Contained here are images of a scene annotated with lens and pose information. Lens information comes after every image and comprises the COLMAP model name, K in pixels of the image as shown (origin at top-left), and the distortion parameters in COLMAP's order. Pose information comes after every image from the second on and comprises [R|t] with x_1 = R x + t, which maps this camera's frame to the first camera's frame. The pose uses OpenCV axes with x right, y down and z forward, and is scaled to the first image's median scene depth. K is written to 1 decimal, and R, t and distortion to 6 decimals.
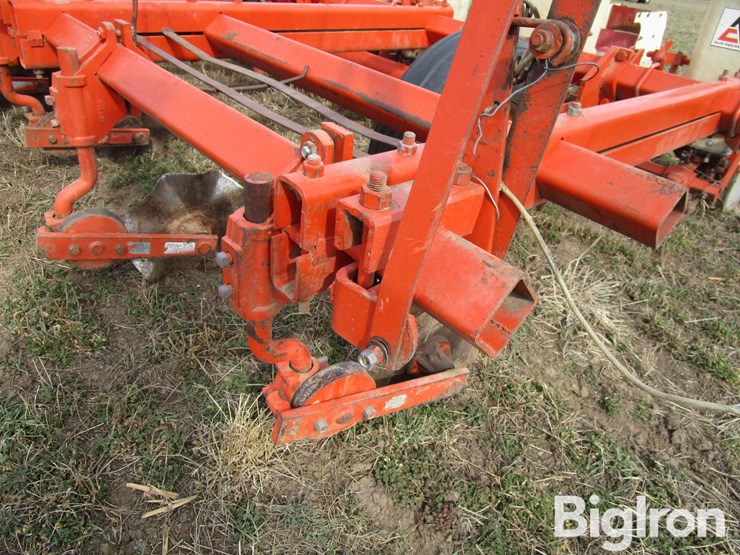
lens RADIAL K [[551.2, 0, 370.0], [0, 551.2, 277.5], [0, 0, 1]] dist [-0.005972, 0.000311]
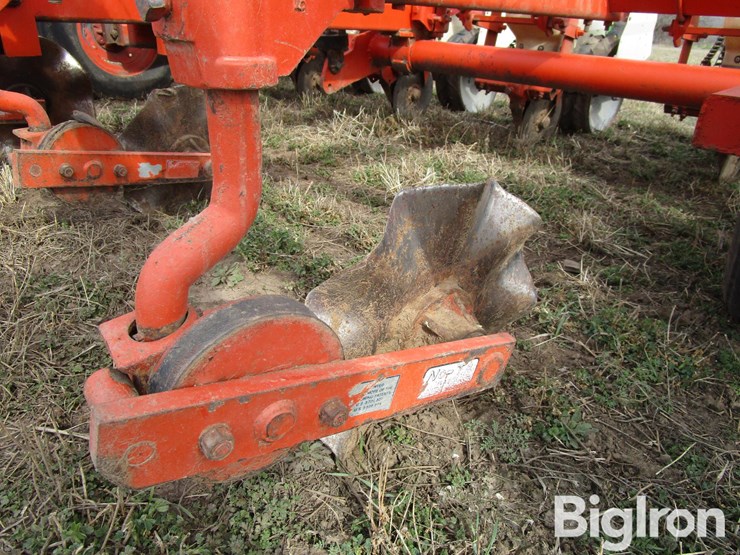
lens RADIAL K [[530.5, 0, 370.0], [0, 530.5, 277.5], [0, 0, 1]] dist [-0.008332, -0.002548]
pose [[0.994514, -0.090443, 0.052559, -0.397013], [0.095419, 0.990249, -0.101503, -0.087058], [-0.042866, 0.105961, 0.993446, 0.604861]]
